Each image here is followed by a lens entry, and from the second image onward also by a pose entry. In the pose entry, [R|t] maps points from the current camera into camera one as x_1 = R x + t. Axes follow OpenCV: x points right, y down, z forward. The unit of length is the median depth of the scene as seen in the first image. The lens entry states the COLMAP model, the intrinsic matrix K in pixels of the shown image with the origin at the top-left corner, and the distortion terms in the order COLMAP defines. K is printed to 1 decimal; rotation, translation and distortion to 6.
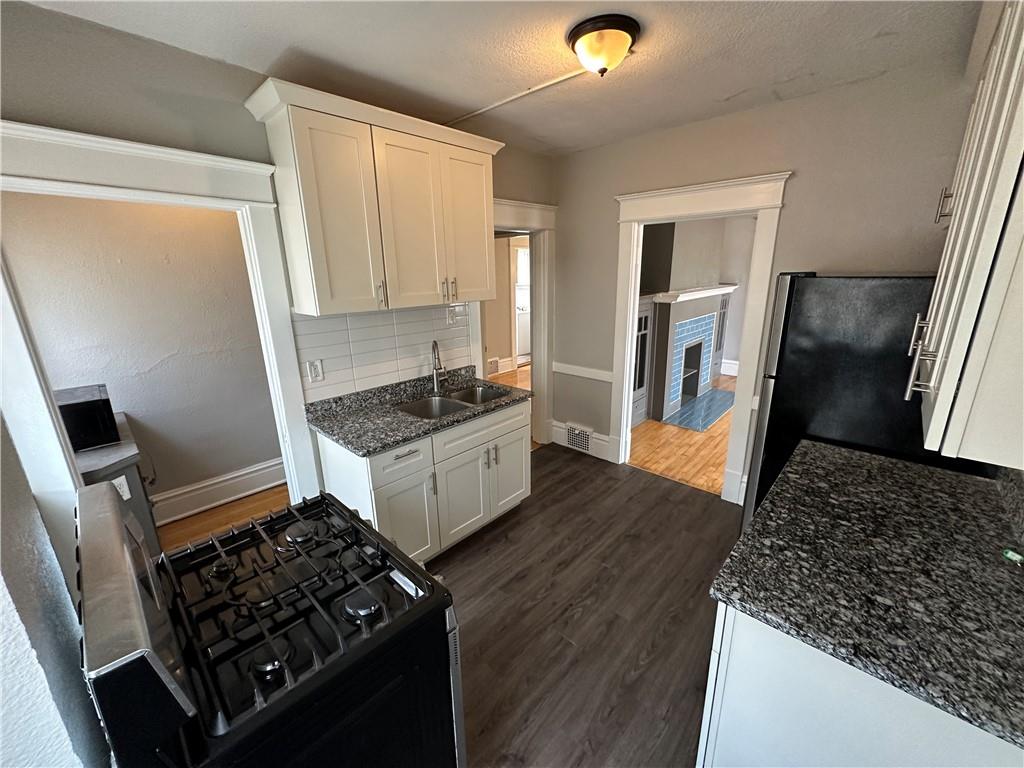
lens RADIAL K [[408.2, 0, 512.4], [0, 408.2, 383.3], [0, 0, 1]] dist [-0.002914, 0.000508]
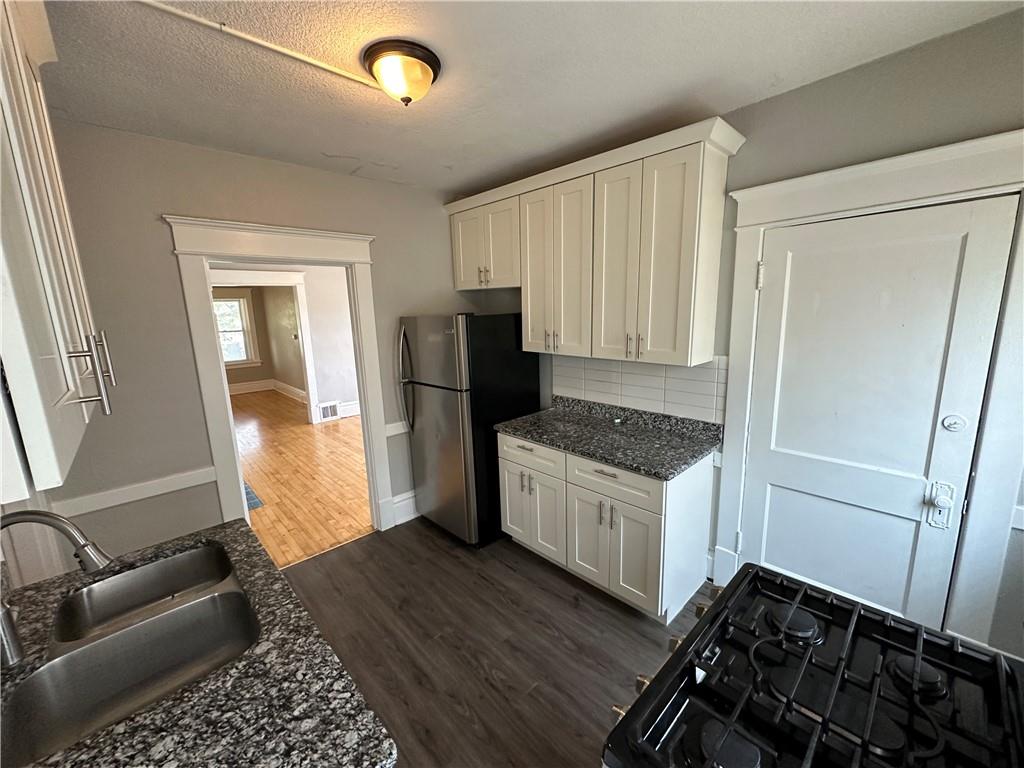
lens RADIAL K [[408.2, 0, 512.4], [0, 408.2, 383.3], [0, 0, 1]] dist [-0.002914, 0.000508]
pose [[0.061091, -0.160785, 0.985097, -0.574320], [0.303437, 0.943221, 0.135133, -0.150077], [-0.950891, 0.290659, 0.106411, 0.623836]]
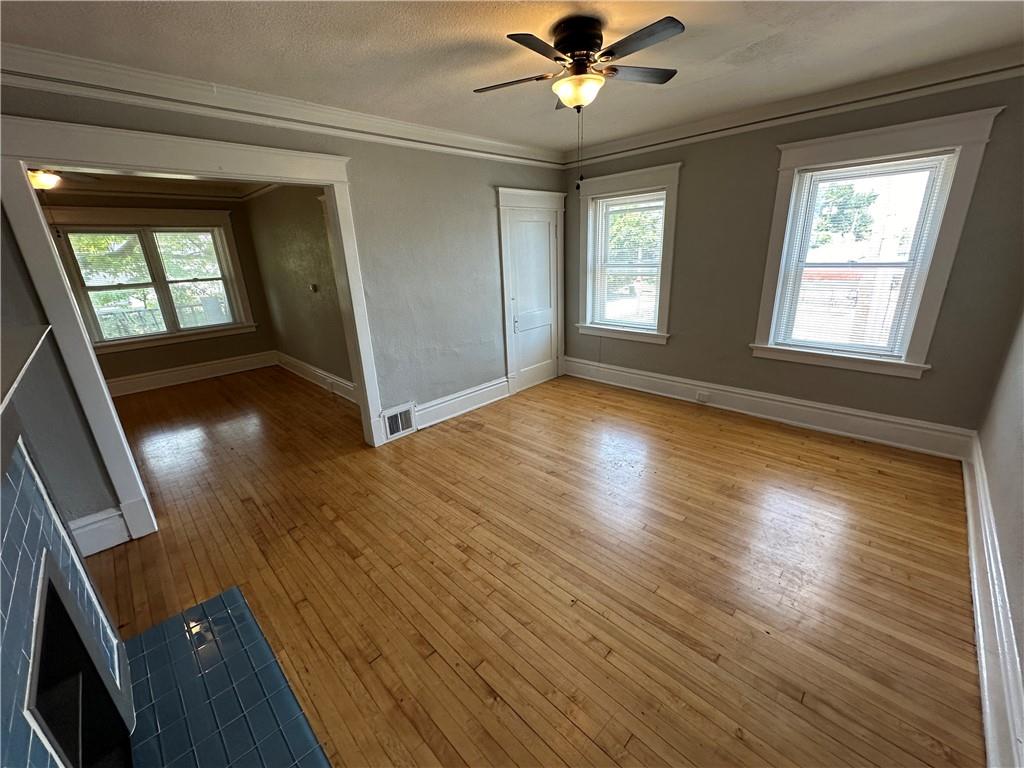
lens RADIAL K [[408.2, 0, 512.4], [0, 408.2, 383.3], [0, 0, 1]] dist [-0.002914, 0.000508]
pose [[0.024750, -0.291557, 0.956233, 0.624129], [0.312467, 0.910858, 0.269635, -0.408417], [-0.949606, 0.292118, 0.113646, 1.543415]]
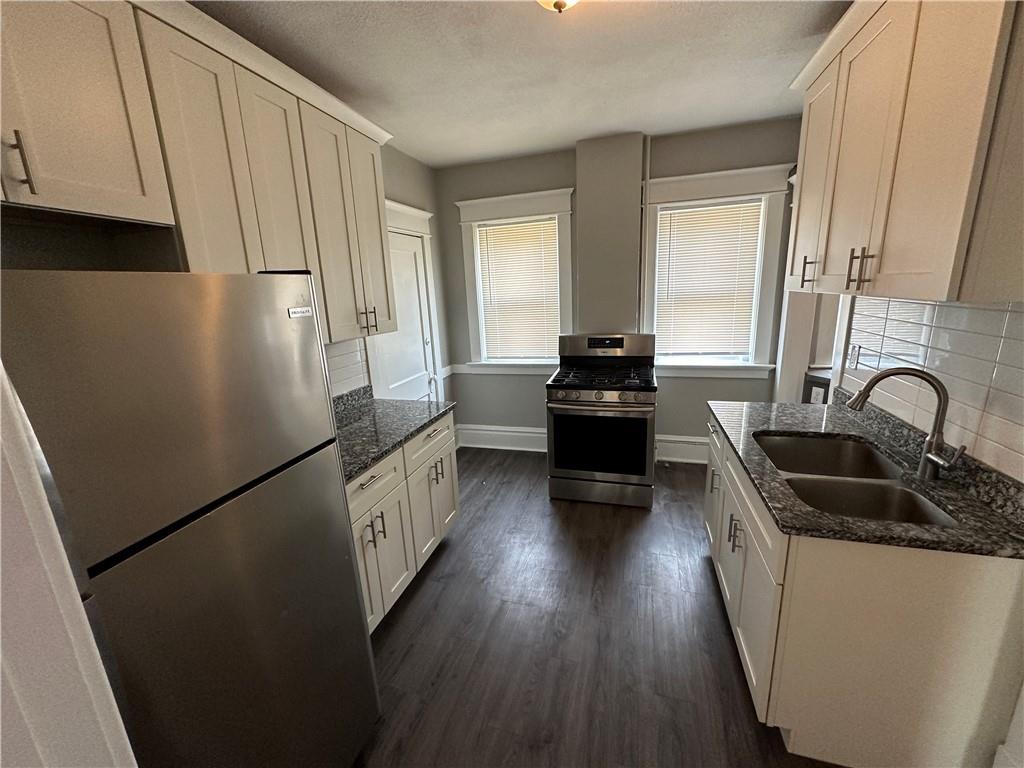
lens RADIAL K [[408.2, 0, 512.4], [0, 408.2, 383.3], [0, 0, 1]] dist [-0.002914, 0.000508]
pose [[-0.890765, 0.165841, -0.423124, 0.556634], [-0.058514, 0.881439, 0.468659, -0.350479], [0.450681, 0.442224, -0.775451, 1.385627]]
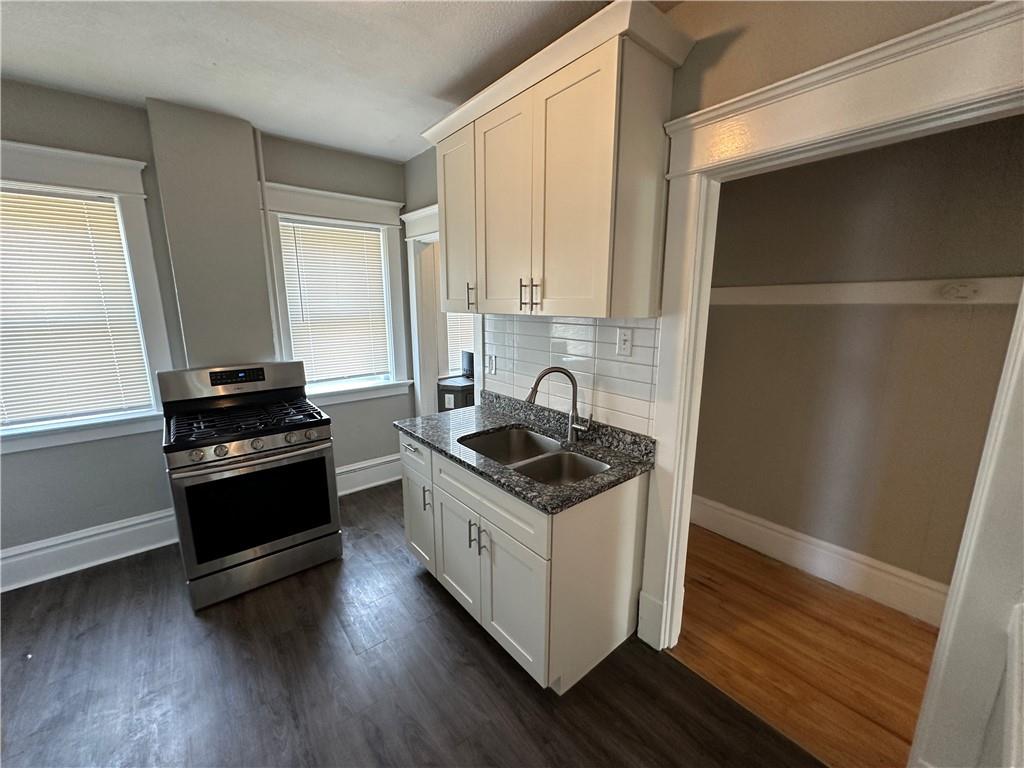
lens RADIAL K [[408.2, 0, 512.4], [0, 408.2, 383.3], [0, 0, 1]] dist [-0.002914, 0.000508]
pose [[-0.131378, 0.215540, -0.967617, 0.612371], [-0.264193, 0.933164, 0.243736, -0.273339], [0.955480, 0.287659, -0.065653, 1.151896]]
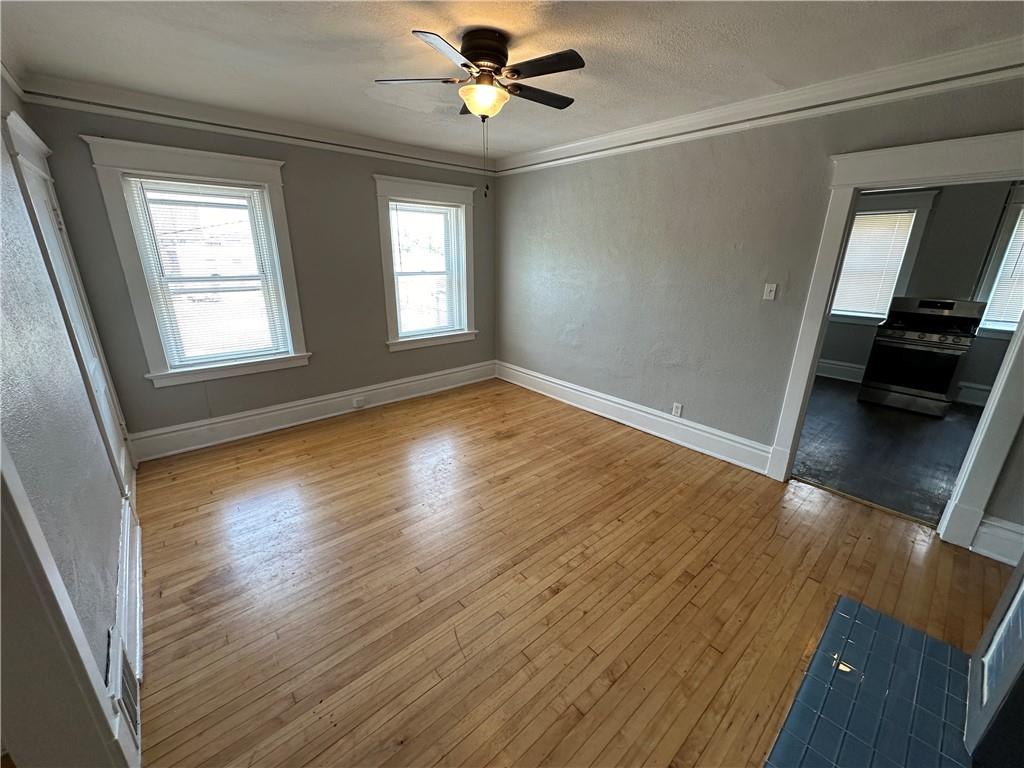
lens RADIAL K [[408.2, 0, 512.4], [0, 408.2, 383.3], [0, 0, 1]] dist [-0.002914, 0.000508]
pose [[-0.995353, -0.018439, 0.094507, 1.503478], [0.036817, 0.834033, 0.550485, -0.677285], [-0.088972, 0.551406, -0.829479, 2.409065]]
